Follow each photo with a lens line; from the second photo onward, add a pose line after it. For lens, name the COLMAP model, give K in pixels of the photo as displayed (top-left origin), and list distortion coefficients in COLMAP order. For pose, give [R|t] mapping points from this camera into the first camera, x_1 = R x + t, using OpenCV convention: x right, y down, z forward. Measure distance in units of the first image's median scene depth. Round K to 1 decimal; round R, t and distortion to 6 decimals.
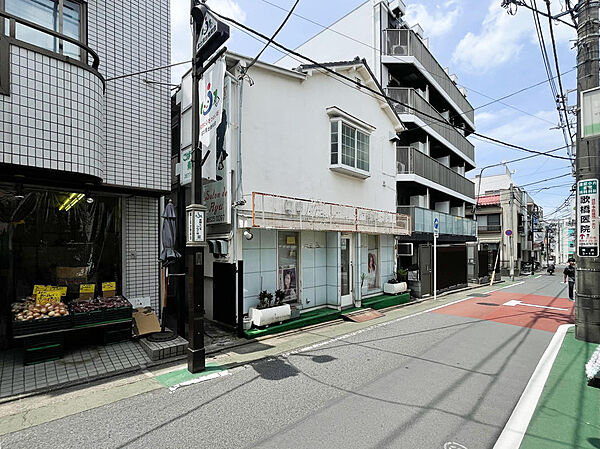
lens RADIAL K [[275.7, 0, 299.5], [0, 275.7, 244.6], [0, 0, 1]] dist [-0.001655, 0.000074]
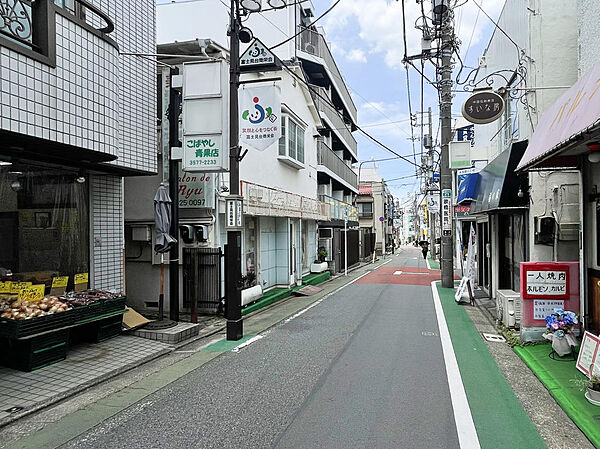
lens RADIAL K [[383.8, 0, 300.0], [0, 383.8, 224.5], [0, 0, 1]] dist [-0.000817, -0.000868]
pose [[0.842313, 0.005052, 0.538966, -0.647111], [0.001075, 0.999938, -0.011053, -0.002047], [-0.538988, 0.009890, 0.842255, -0.319293]]
